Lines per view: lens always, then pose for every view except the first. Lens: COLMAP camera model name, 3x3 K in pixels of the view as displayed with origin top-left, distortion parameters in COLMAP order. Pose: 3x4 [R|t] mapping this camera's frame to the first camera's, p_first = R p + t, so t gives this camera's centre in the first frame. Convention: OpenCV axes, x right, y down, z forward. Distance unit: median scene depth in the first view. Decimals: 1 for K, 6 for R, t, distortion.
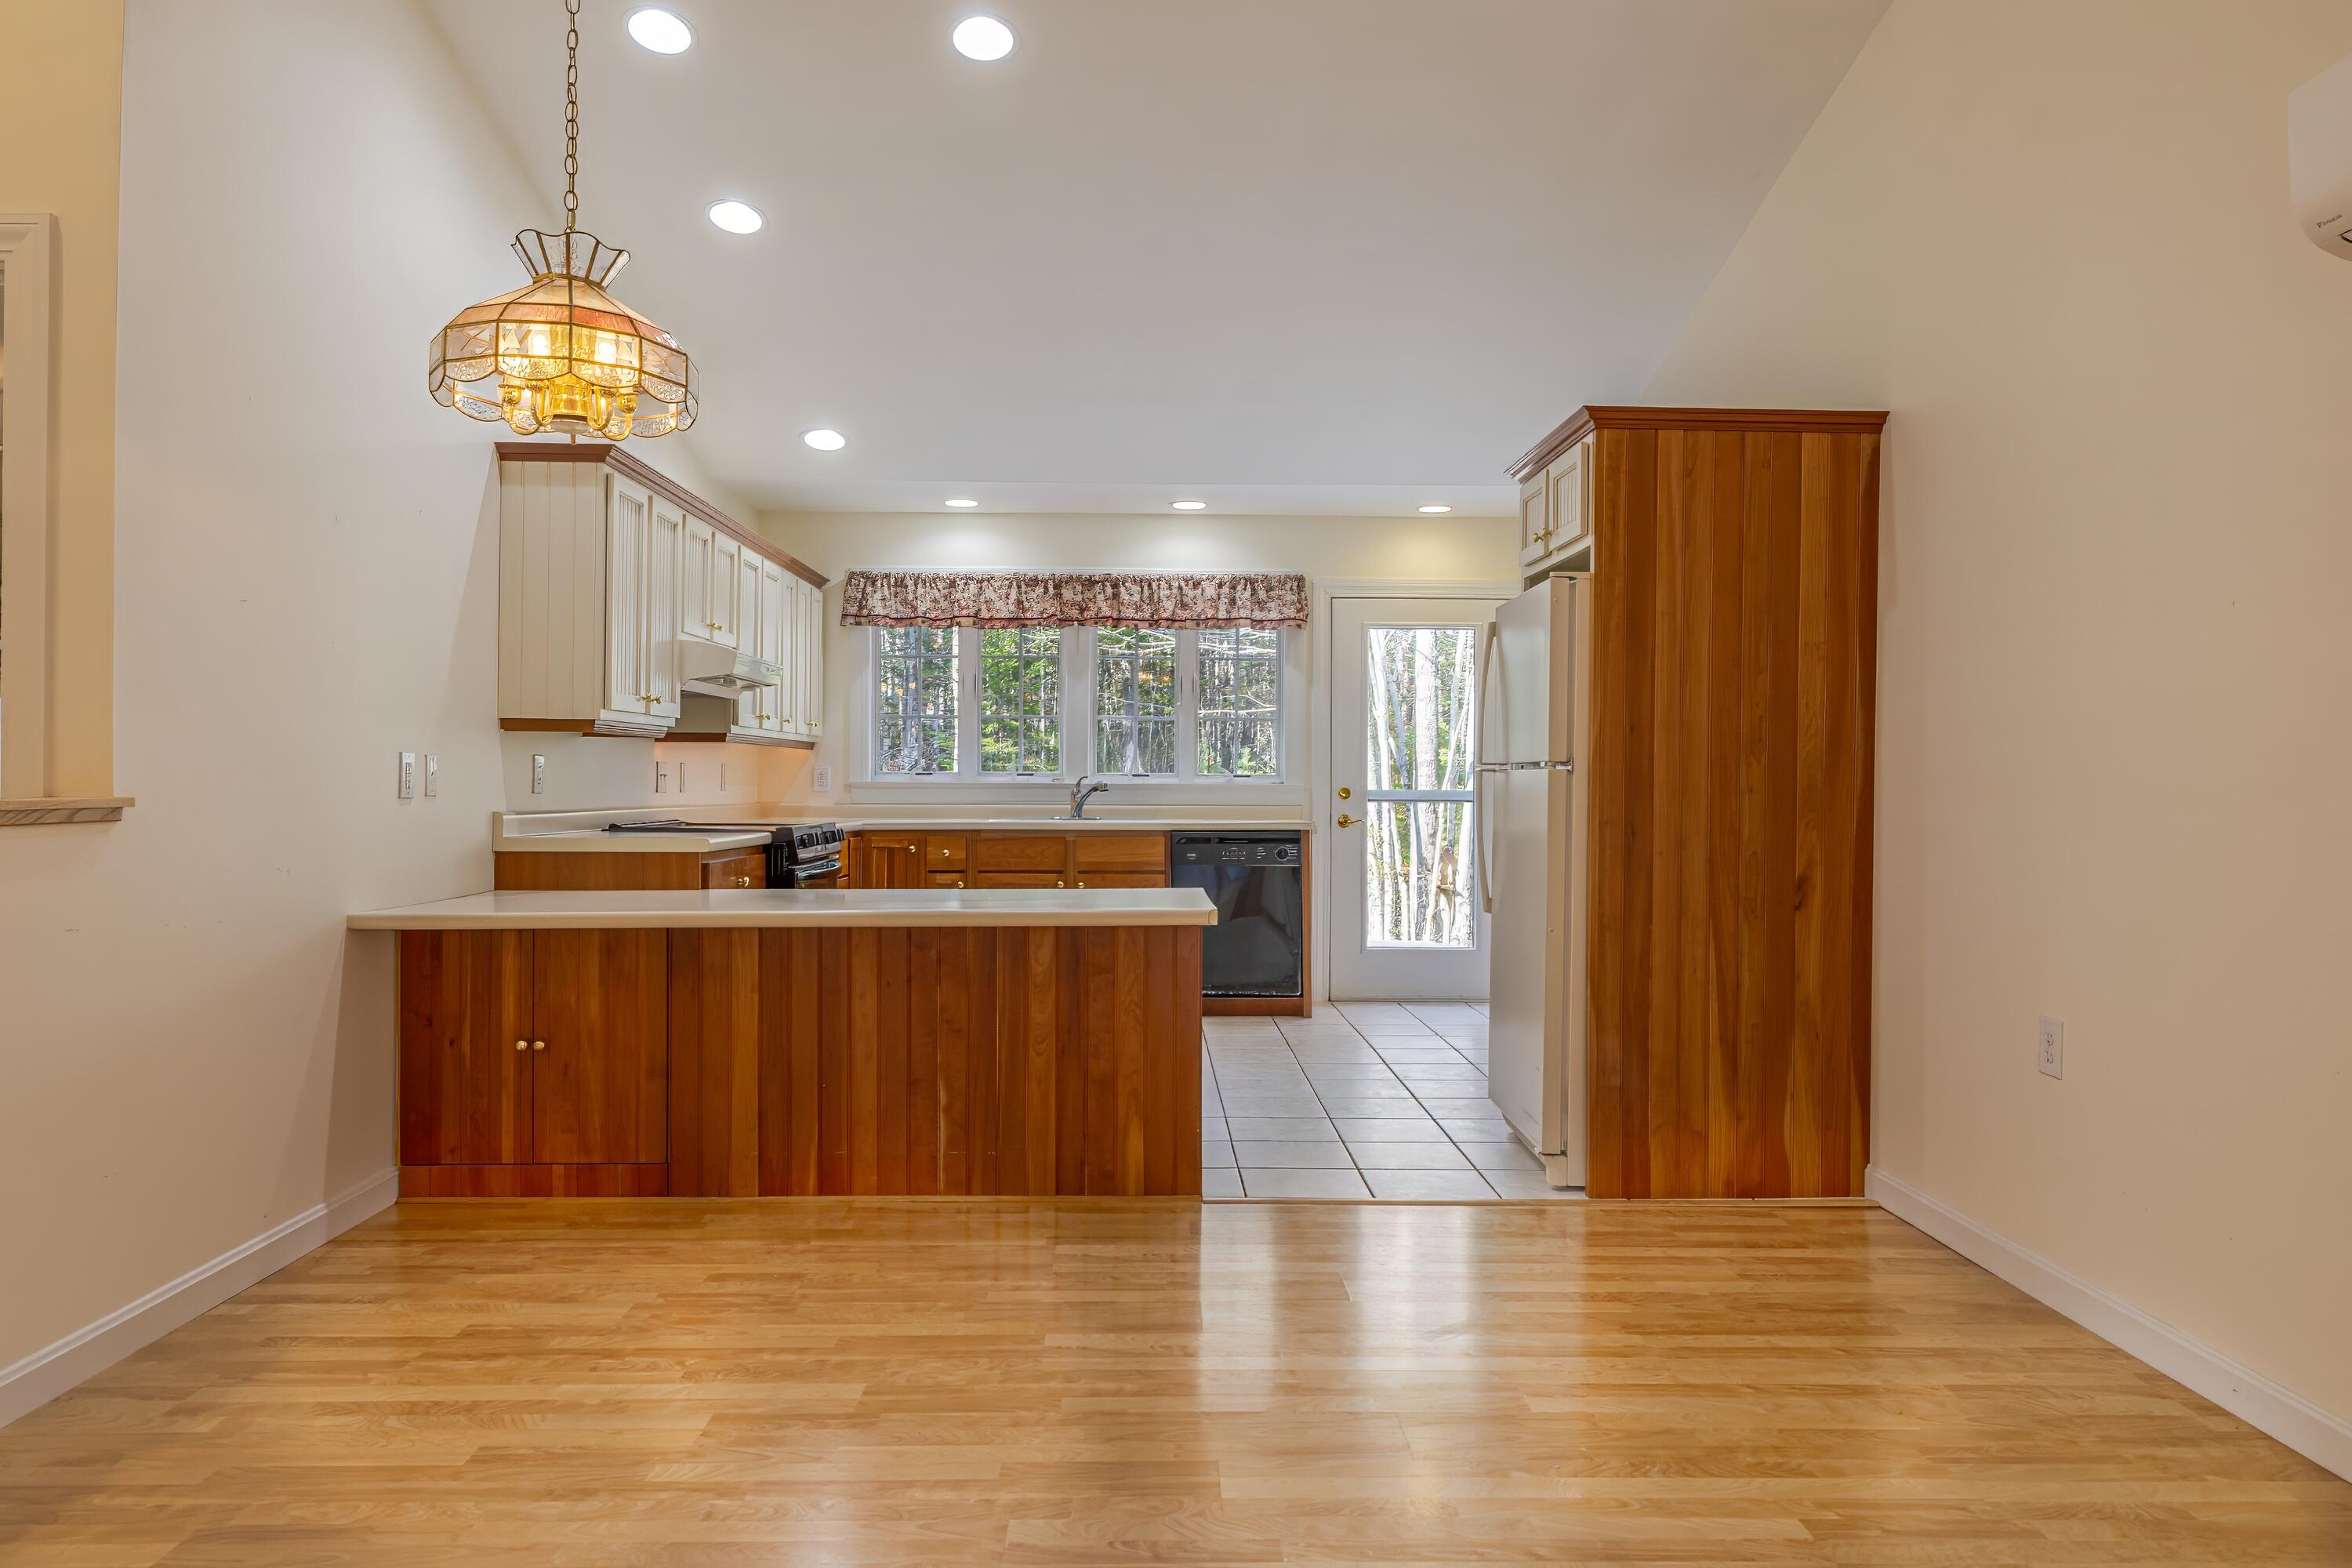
lens RADIAL K [[1603.4, 0, 1176.0], [0, 1603.4, 784.0], [0, 0, 1]] dist [-0.001125, 0.000237]
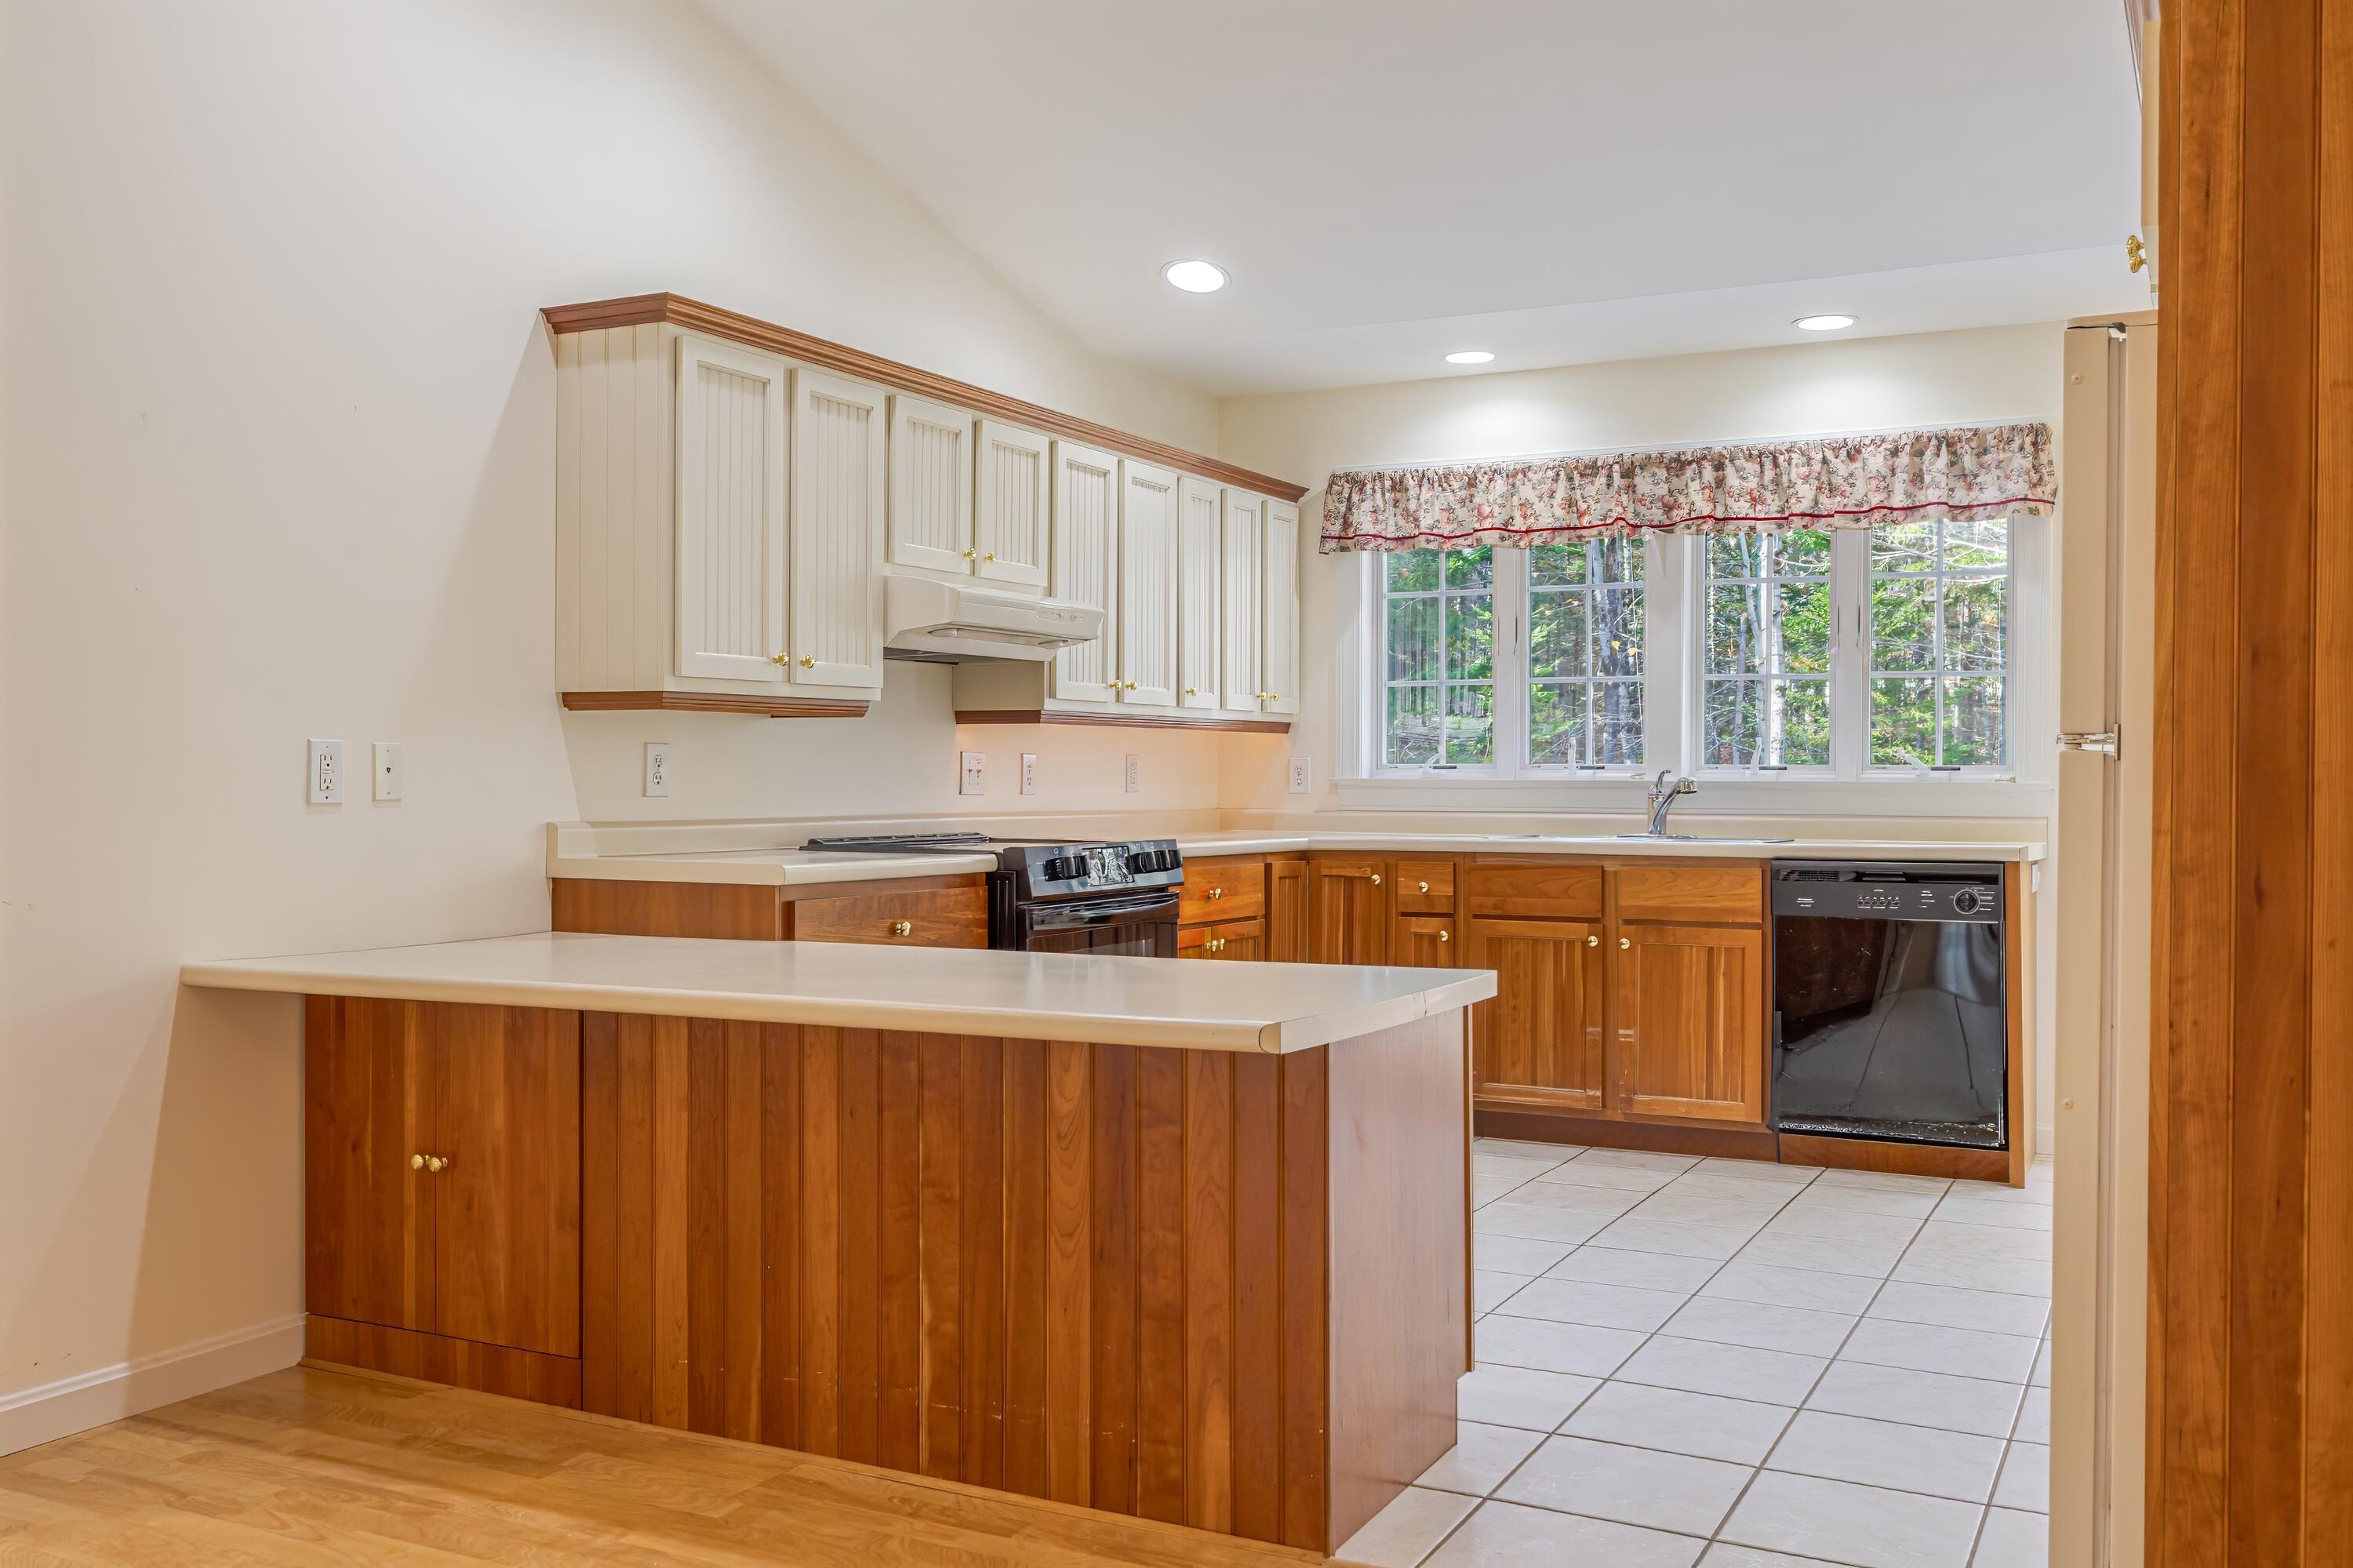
lens RADIAL K [[2028.9, 0, 1176.5], [0, 2028.9, 784.0], [0, 0, 1]] dist [-0.000972, -0.001738]
pose [[0.878920, -0.000548, -0.476969, 0.154711], [0.001322, 0.999998, 0.001287, -0.000397], [0.476967, -0.001762, 0.878919, 0.201046]]
